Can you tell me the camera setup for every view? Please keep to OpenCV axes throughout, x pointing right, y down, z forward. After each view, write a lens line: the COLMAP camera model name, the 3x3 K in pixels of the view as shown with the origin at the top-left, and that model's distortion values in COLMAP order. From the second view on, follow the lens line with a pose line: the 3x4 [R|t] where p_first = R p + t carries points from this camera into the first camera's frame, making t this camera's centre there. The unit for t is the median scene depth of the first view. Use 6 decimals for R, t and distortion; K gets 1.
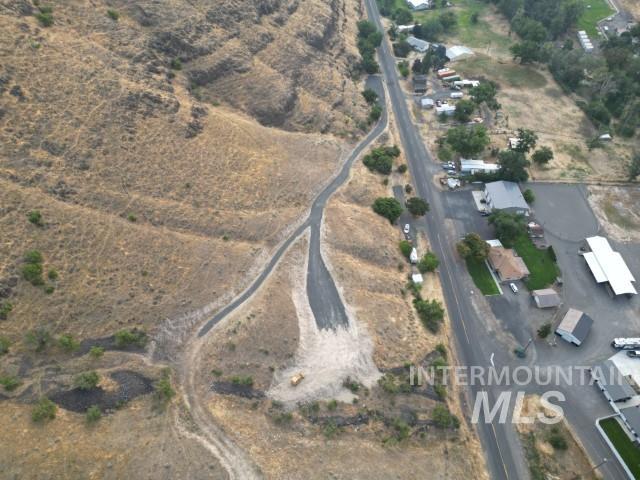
lens RADIAL K [[449.3, 0, 320.2], [0, 449.3, 236.4], [0, 0, 1]] dist [0.081972, -0.078662]
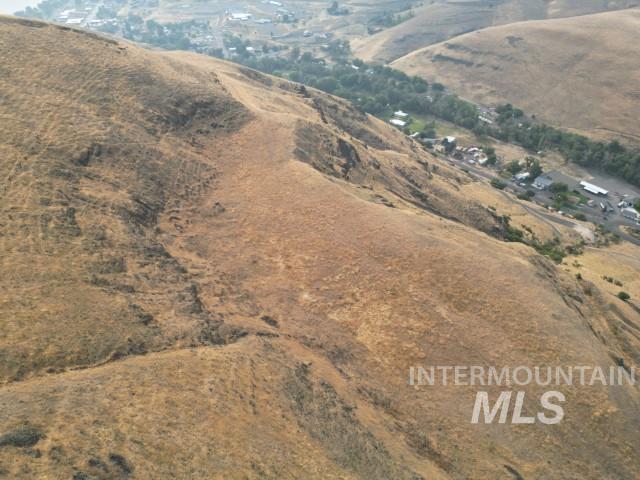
lens RADIAL K [[449.3, 0, 320.0], [0, 449.3, 238.1], [0, 0, 1]] dist [0.081972, -0.078662]
pose [[0.817059, -0.348526, 0.459286, -2.314512], [0.435884, 0.894826, -0.096393, -0.131294], [-0.377386, 0.278954, 0.883043, -0.803635]]
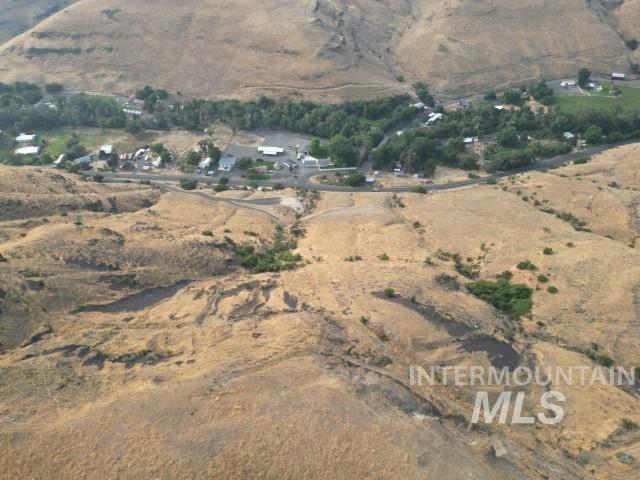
lens RADIAL K [[449.3, 0, 320.9], [0, 449.3, 238.0], [0, 0, 1]] dist [0.081972, -0.078662]
pose [[0.164679, -0.655342, 0.737162, -1.886748], [0.746880, 0.571001, 0.340775, -0.376463], [-0.644244, 0.494453, 0.583494, -0.592134]]
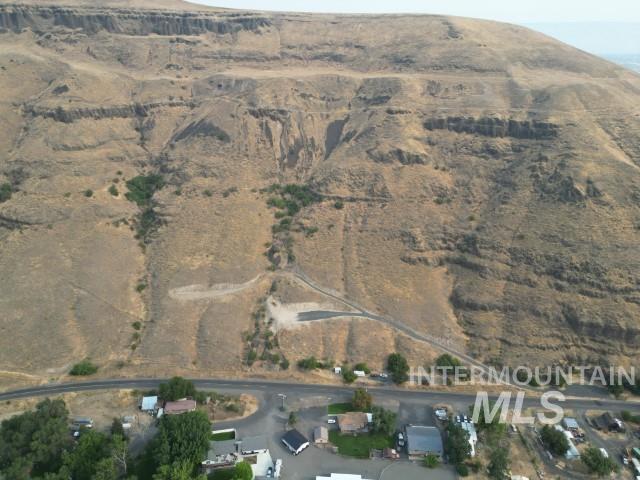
lens RADIAL K [[449.3, 0, 322.3], [0, 449.3, 236.8], [0, 0, 1]] dist [0.081972, -0.078662]
pose [[-0.093016, 0.393411, -0.914645, 1.614774], [-0.754623, 0.571421, 0.322524, -0.698817], [0.649533, 0.720212, 0.243725, 0.249909]]
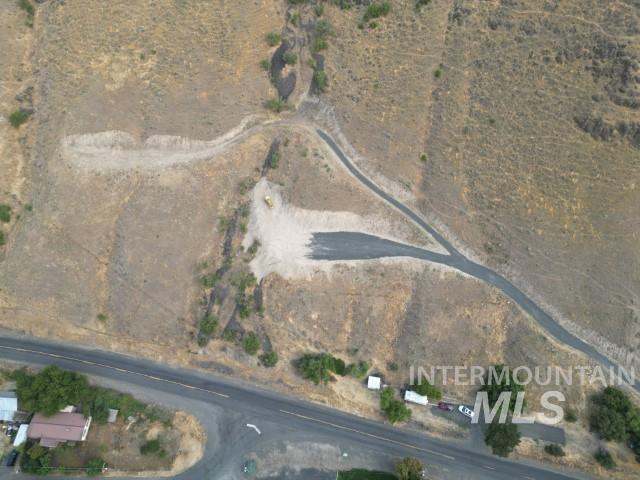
lens RADIAL K [[449.3, 0, 319.3], [0, 449.3, 240.5], [0, 0, 1]] dist [0.081972, -0.078662]
pose [[-0.275330, 0.824431, -0.494477, 0.459494], [-0.720062, 0.163937, 0.674267, -0.440993], [0.636949, 0.541700, 0.548504, 0.398533]]
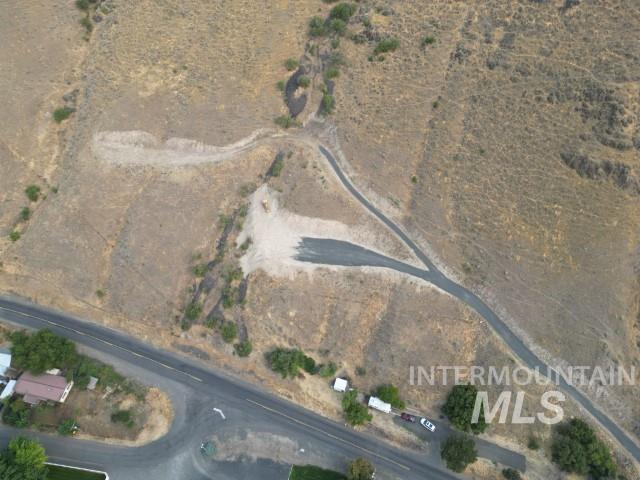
lens RADIAL K [[449.3, 0, 318.9], [0, 449.3, 240.3], [0, 0, 1]] dist [0.081972, -0.078662]
pose [[-0.400720, 0.734065, -0.548245, 0.521502], [-0.685765, 0.156512, 0.710795, -0.532663], [0.607577, 0.660797, 0.440679, 0.481148]]
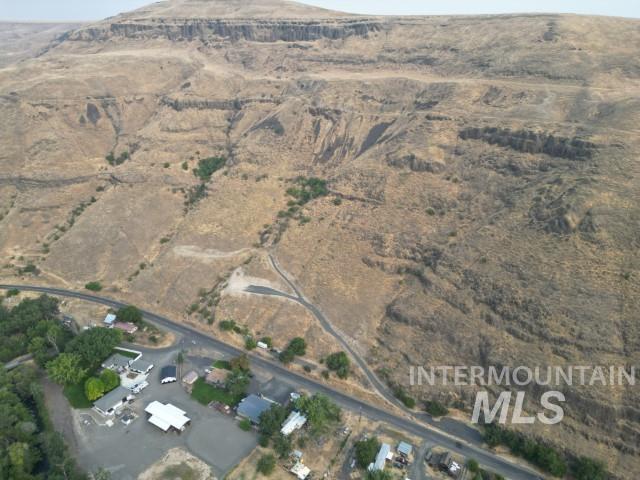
lens RADIAL K [[449.3, 0, 320.6], [0, 449.3, 236.6], [0, 0, 1]] dist [0.081972, -0.078662]
pose [[-0.541226, 0.332518, -0.772338, 1.429088], [-0.632661, 0.444006, 0.634506, -1.532361], [0.553908, 0.832040, -0.029936, 0.944211]]
